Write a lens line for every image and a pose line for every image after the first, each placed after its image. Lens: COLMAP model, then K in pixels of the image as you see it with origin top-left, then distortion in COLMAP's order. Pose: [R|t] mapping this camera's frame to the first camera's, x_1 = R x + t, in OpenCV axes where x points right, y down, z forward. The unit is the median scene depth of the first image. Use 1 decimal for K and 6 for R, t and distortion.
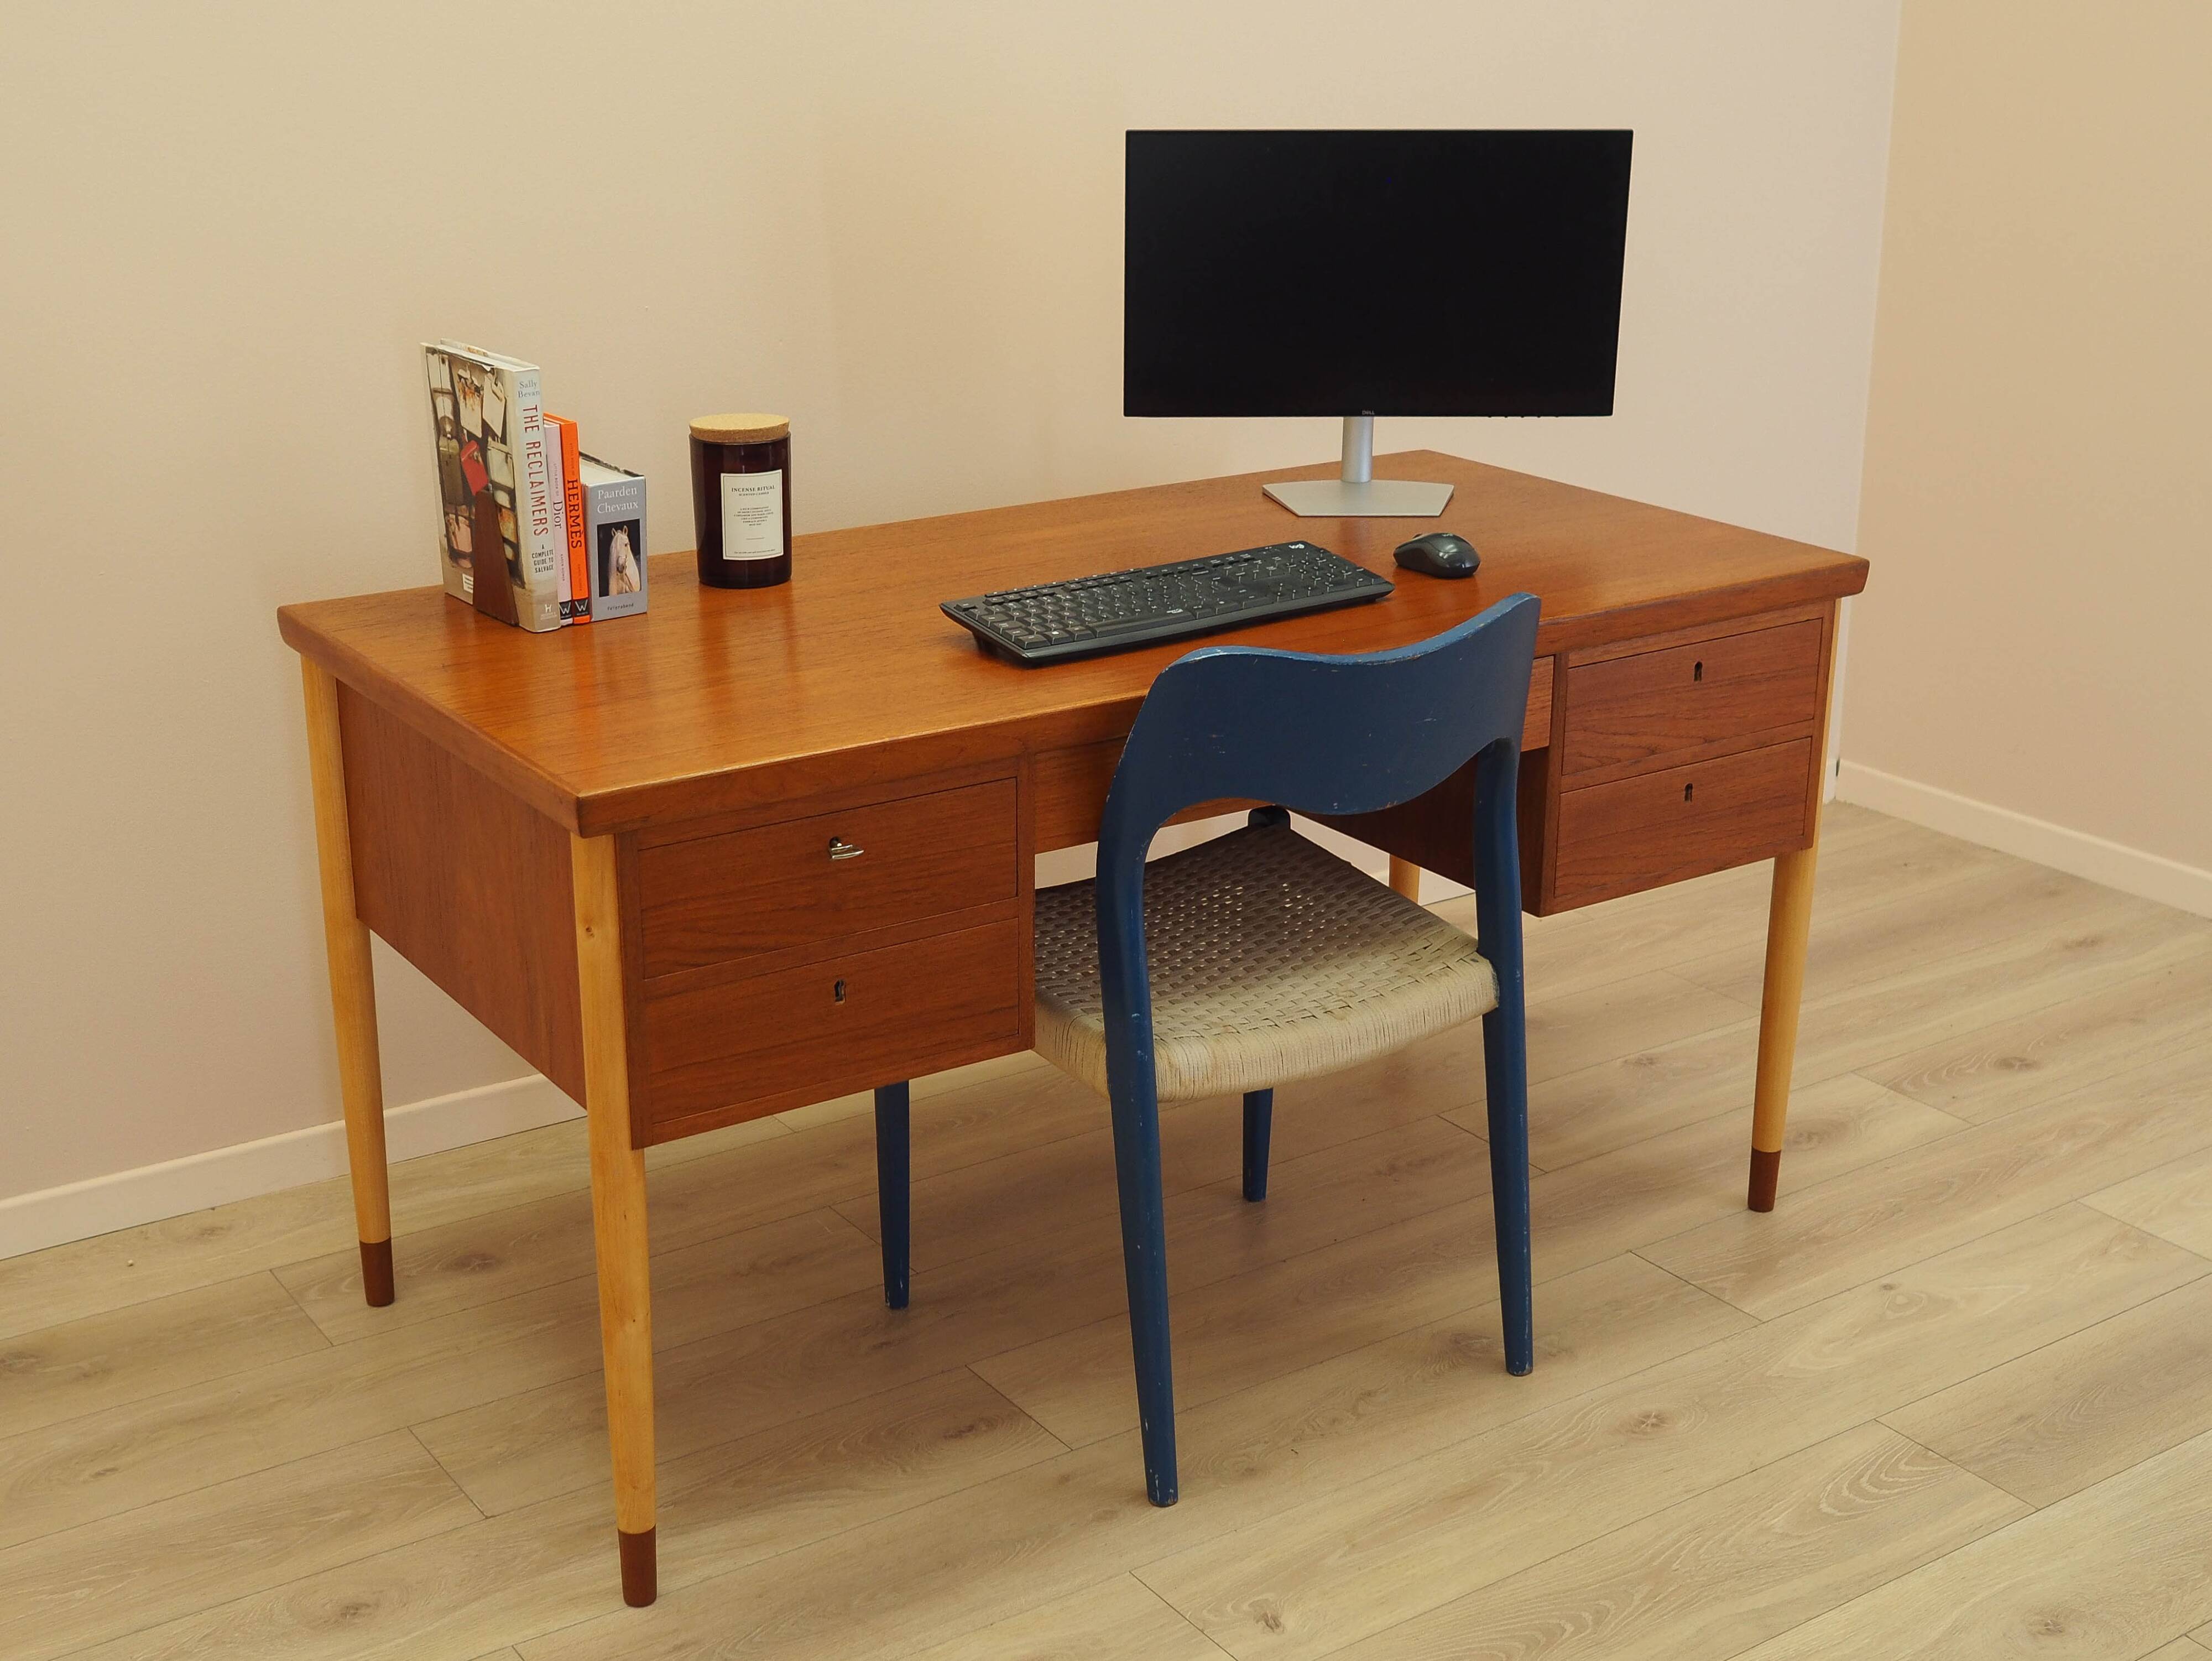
lens RADIAL K [[2735.5, 0, 1106.0], [0, 2735.5, 830.5], [0, 0, 1]] dist [0.002671, 0.004731]
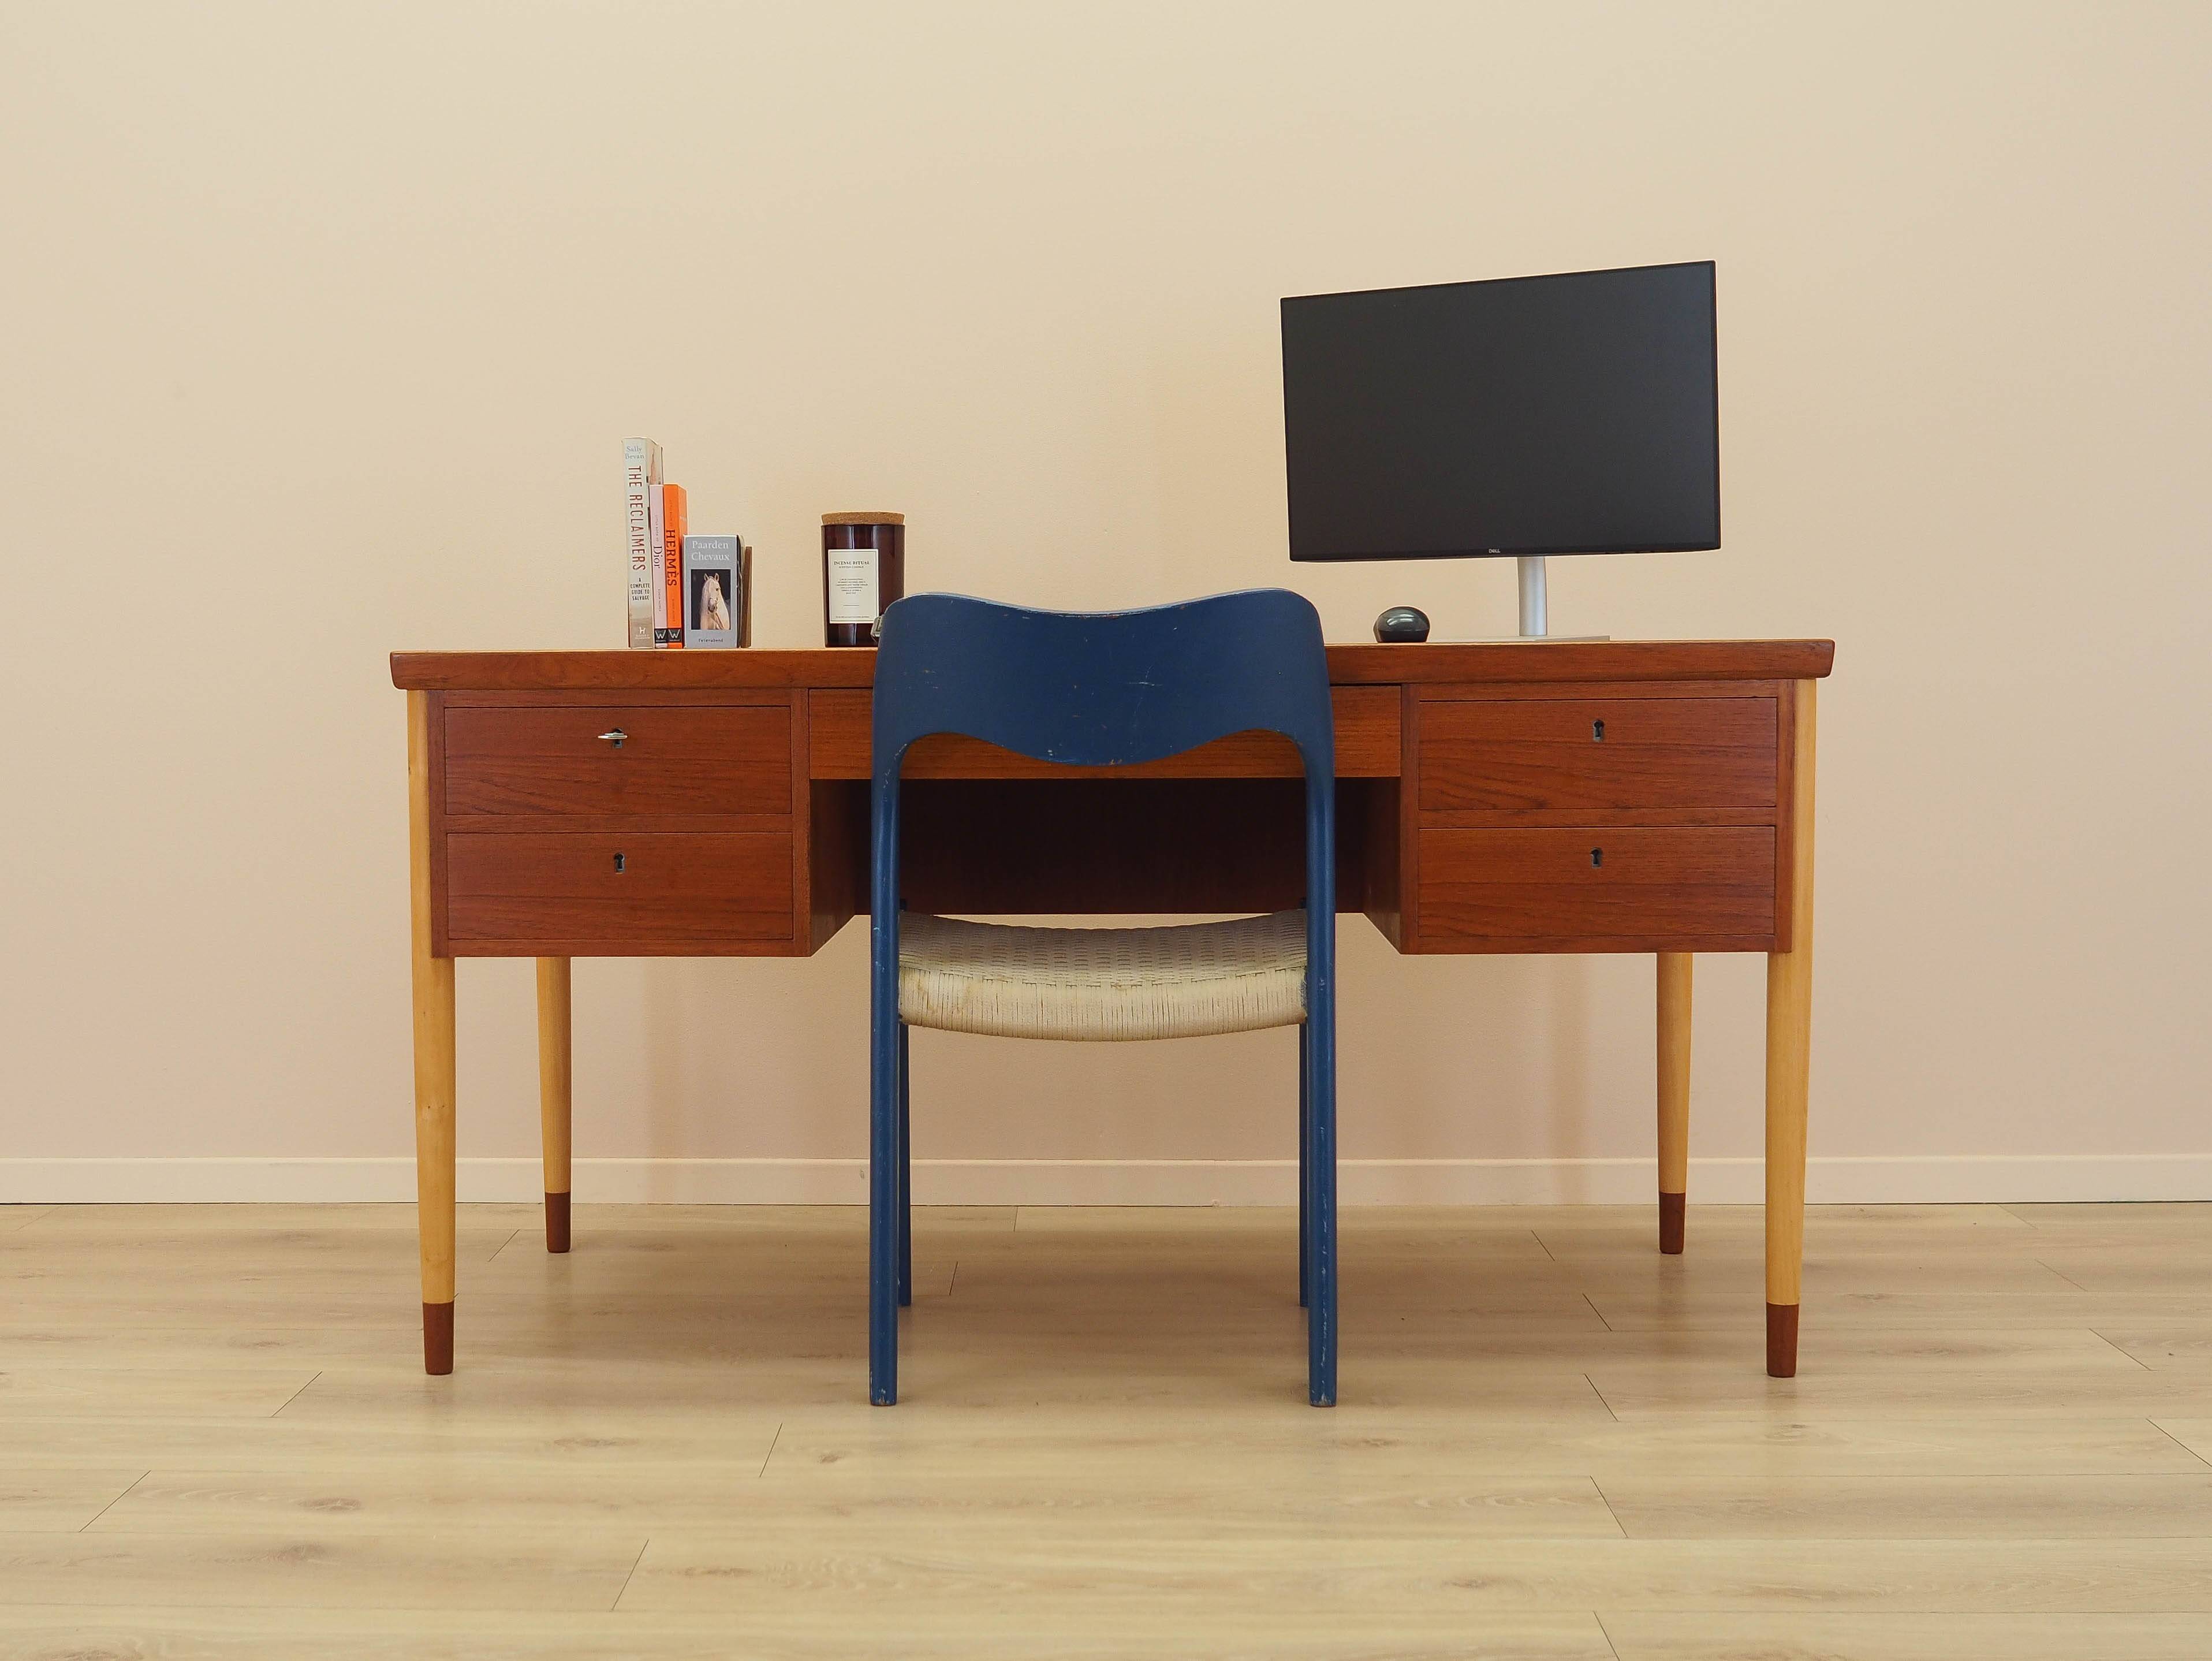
lens RADIAL K [[2958.9, 0, 1098.1], [0, 2958.9, 902.1], [0, 0, 1]] dist [0.010654, 0.022156]
pose [[0.821686, 0.037005, -0.568737, 0.725478], [-0.174107, 0.966486, -0.188658, 0.252136], [0.542695, 0.254039, 0.800591, 0.062205]]
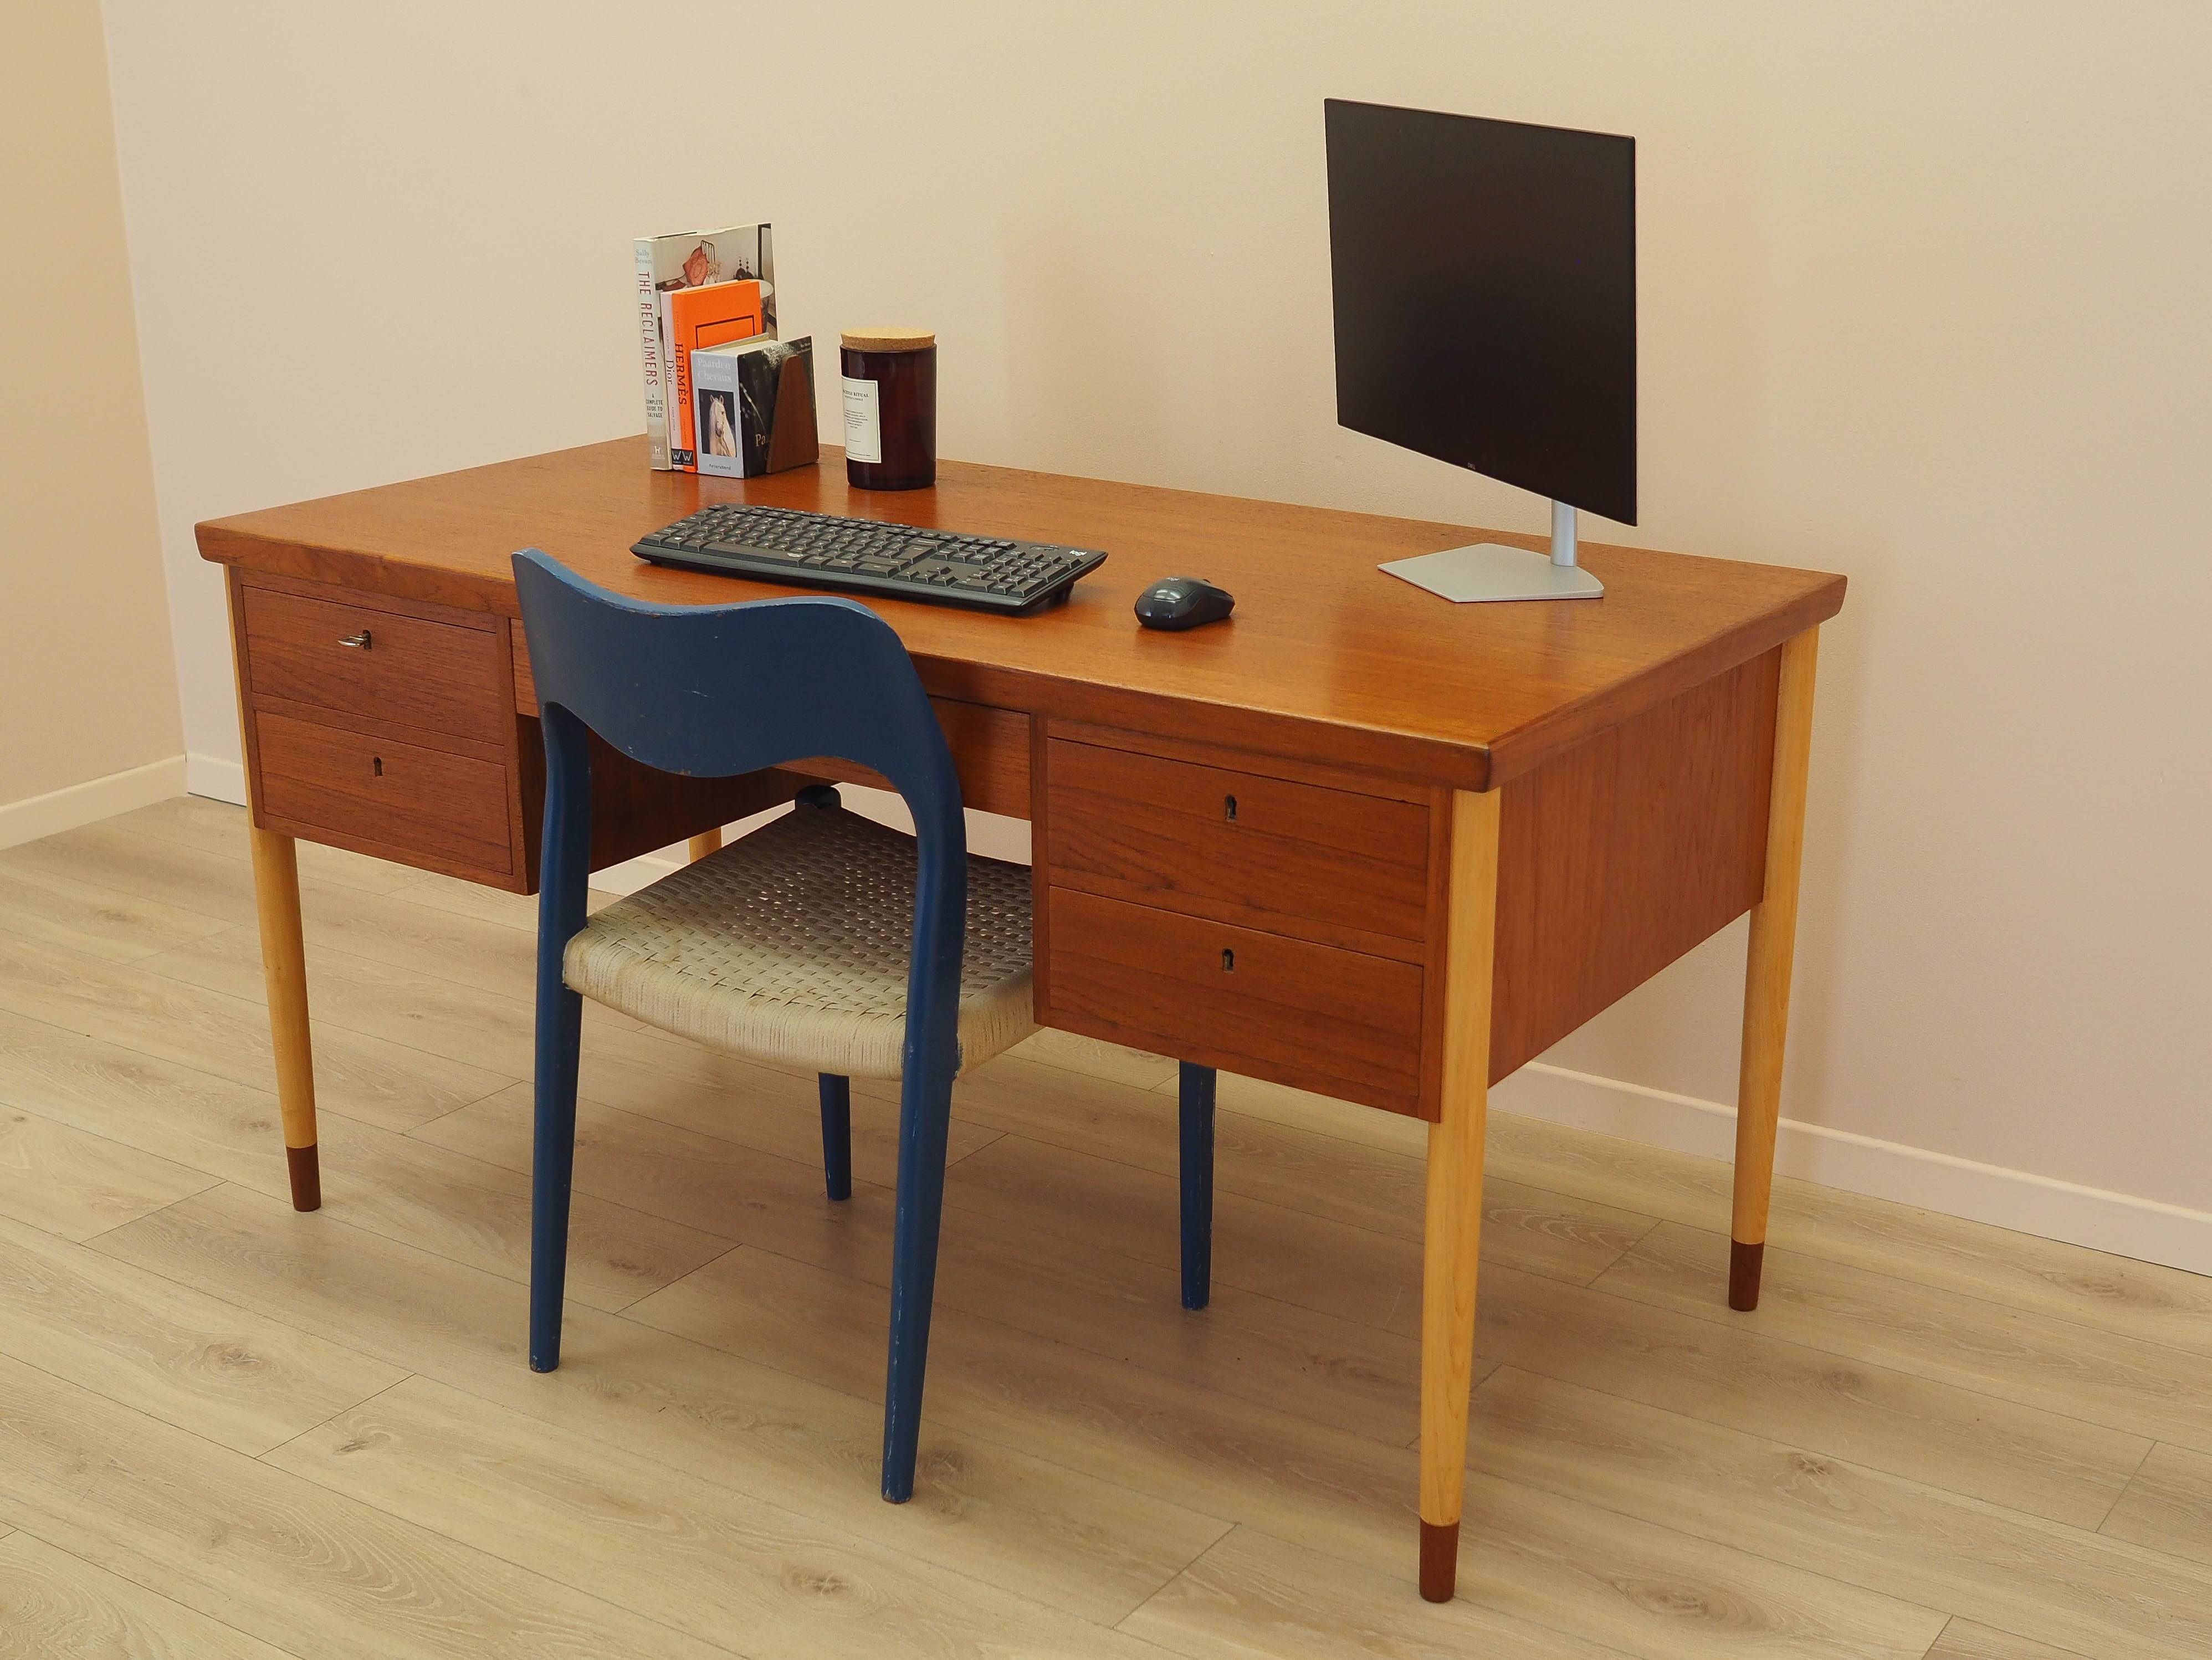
lens RADIAL K [[2878.0, 0, 1298.1], [0, 2878.0, 916.2], [0, 0, 1]] dist [0.011293, 0.014743]
pose [[0.414817, 0.300303, -0.858921, 1.004729], [-0.303729, 0.935524, 0.180400, -0.195944], [0.857715, 0.186047, 0.479282, 0.669556]]
